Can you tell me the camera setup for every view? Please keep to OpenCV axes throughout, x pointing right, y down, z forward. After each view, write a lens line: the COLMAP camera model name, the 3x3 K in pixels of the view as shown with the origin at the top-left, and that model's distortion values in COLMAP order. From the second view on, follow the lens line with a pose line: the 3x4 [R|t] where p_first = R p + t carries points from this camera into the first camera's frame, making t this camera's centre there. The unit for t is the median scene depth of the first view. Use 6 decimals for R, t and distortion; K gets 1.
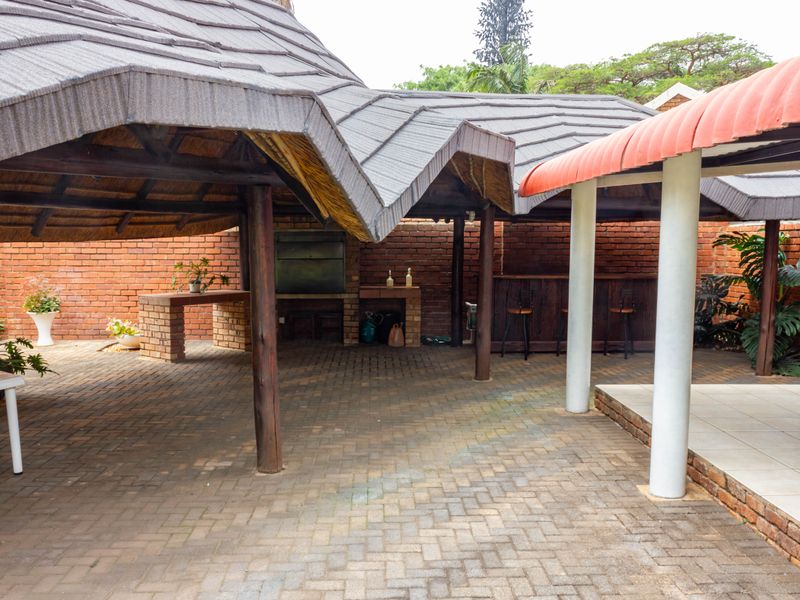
lens RADIAL K [[730.6, 0, 396.0], [0, 730.6, 308.2], [0, 0, 1]] dist [0.001743, -0.001482]
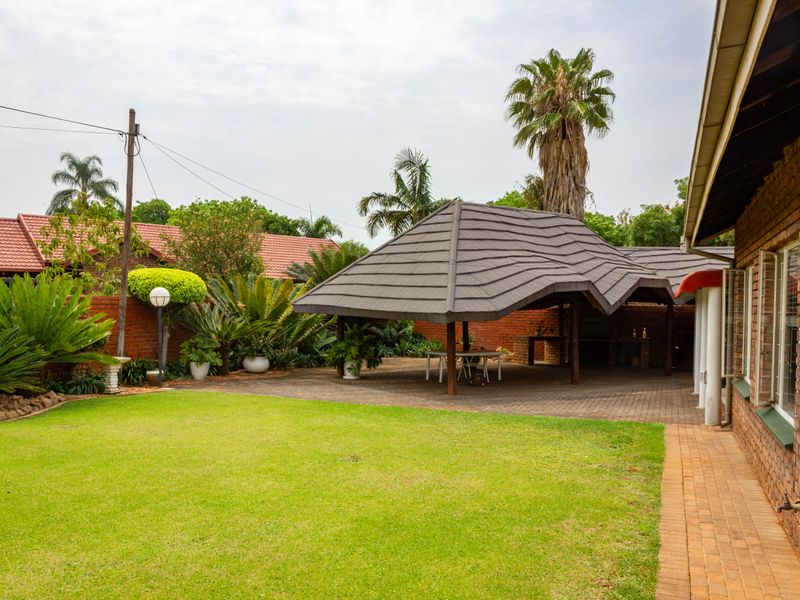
lens RADIAL K [[730.6, 0, 396.0], [0, 730.6, 308.2], [0, 0, 1]] dist [0.001743, -0.001482]
pose [[0.924298, 0.018311, -0.381233, 0.202520], [-0.053287, 0.995257, -0.081390, 0.119669], [0.377934, 0.095543, 0.920889, -1.452127]]
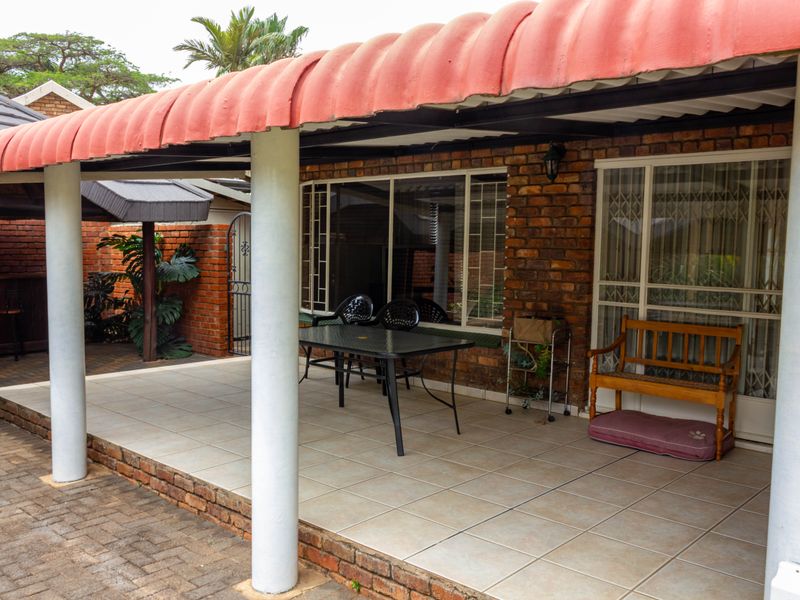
lens RADIAL K [[730.6, 0, 396.0], [0, 730.6, 308.2], [0, 0, 1]] dist [0.001743, -0.001482]
pose [[0.700769, -0.061689, 0.710716, -0.023421], [0.059939, 0.997823, 0.027509, 0.003404], [-0.710866, 0.023322, 0.702941, -0.056578]]
